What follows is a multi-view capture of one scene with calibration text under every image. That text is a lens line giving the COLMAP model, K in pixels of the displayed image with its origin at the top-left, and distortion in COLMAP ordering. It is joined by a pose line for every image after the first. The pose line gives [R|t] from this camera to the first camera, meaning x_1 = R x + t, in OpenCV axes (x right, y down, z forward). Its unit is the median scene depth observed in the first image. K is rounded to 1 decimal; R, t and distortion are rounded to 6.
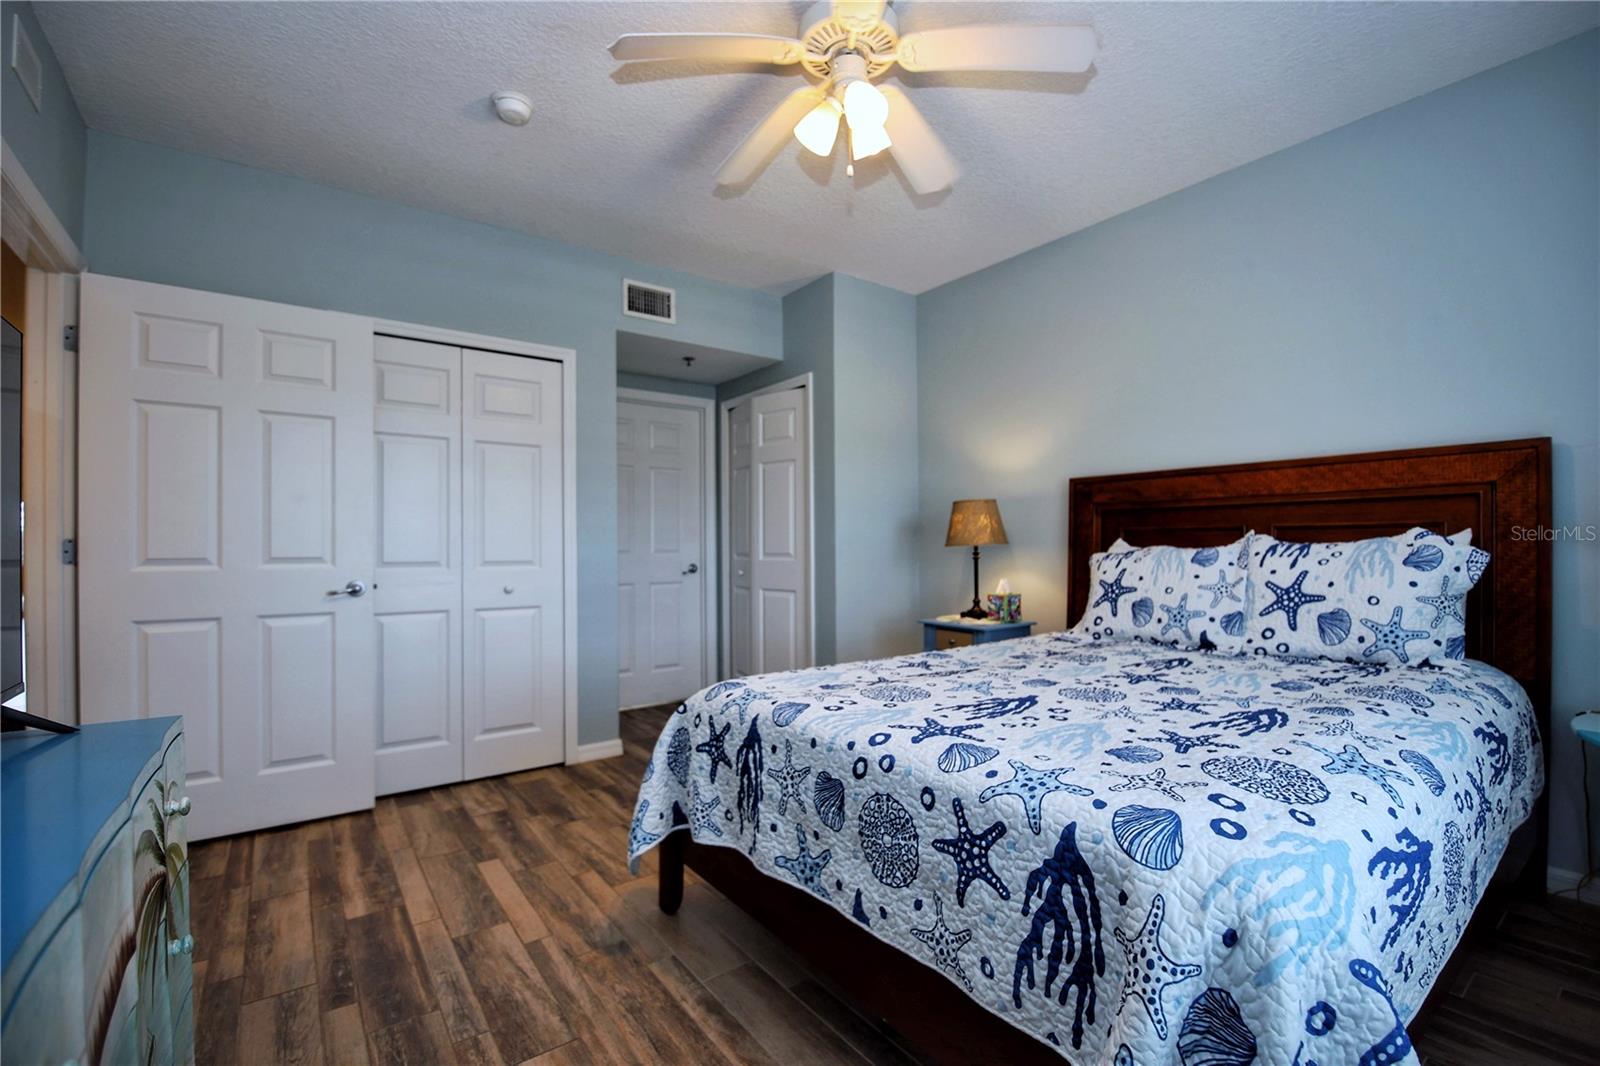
lens RADIAL K [[696.5, 0, 817.4], [0, 696.5, 541.9], [0, 0, 1]] dist [-0.000899, -0.006852]
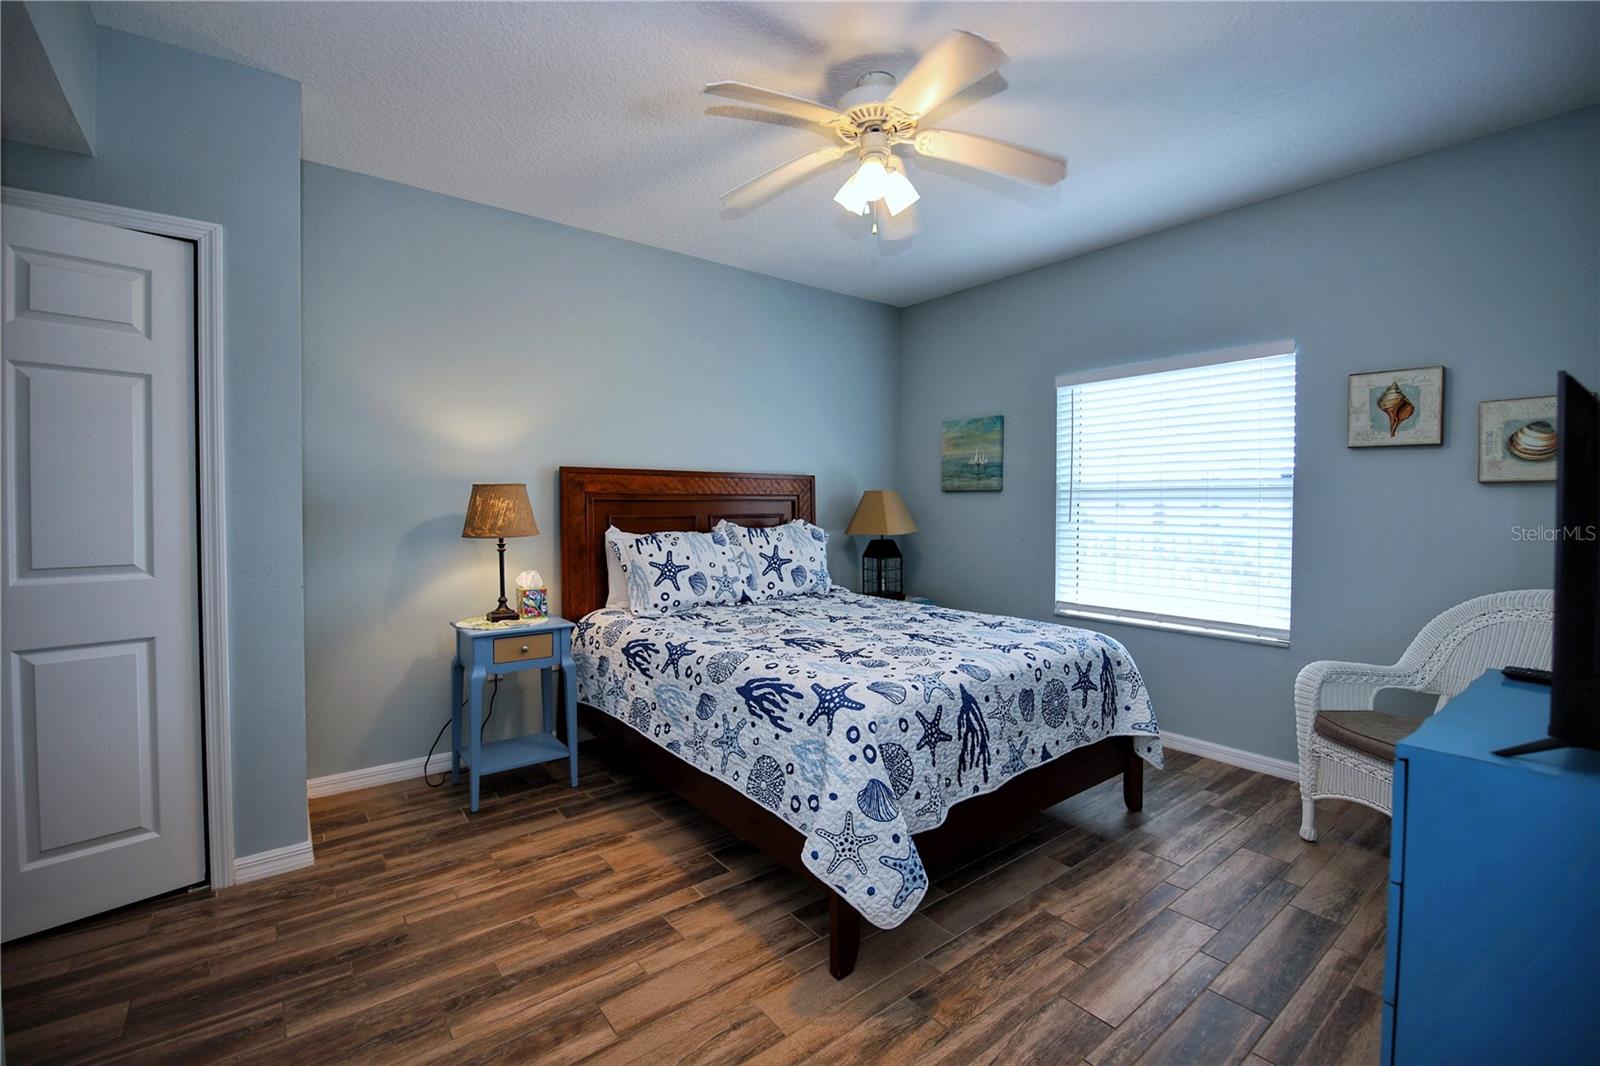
lens RADIAL K [[696.5, 0, 815.9], [0, 696.5, 525.1], [0, 0, 1]] dist [-0.000899, -0.006852]
pose [[-0.031439, -0.021169, 0.999281, -1.221411], [-0.004946, 0.999767, 0.021023, -0.053139], [-0.999493, -0.004282, -0.031536, 1.217166]]
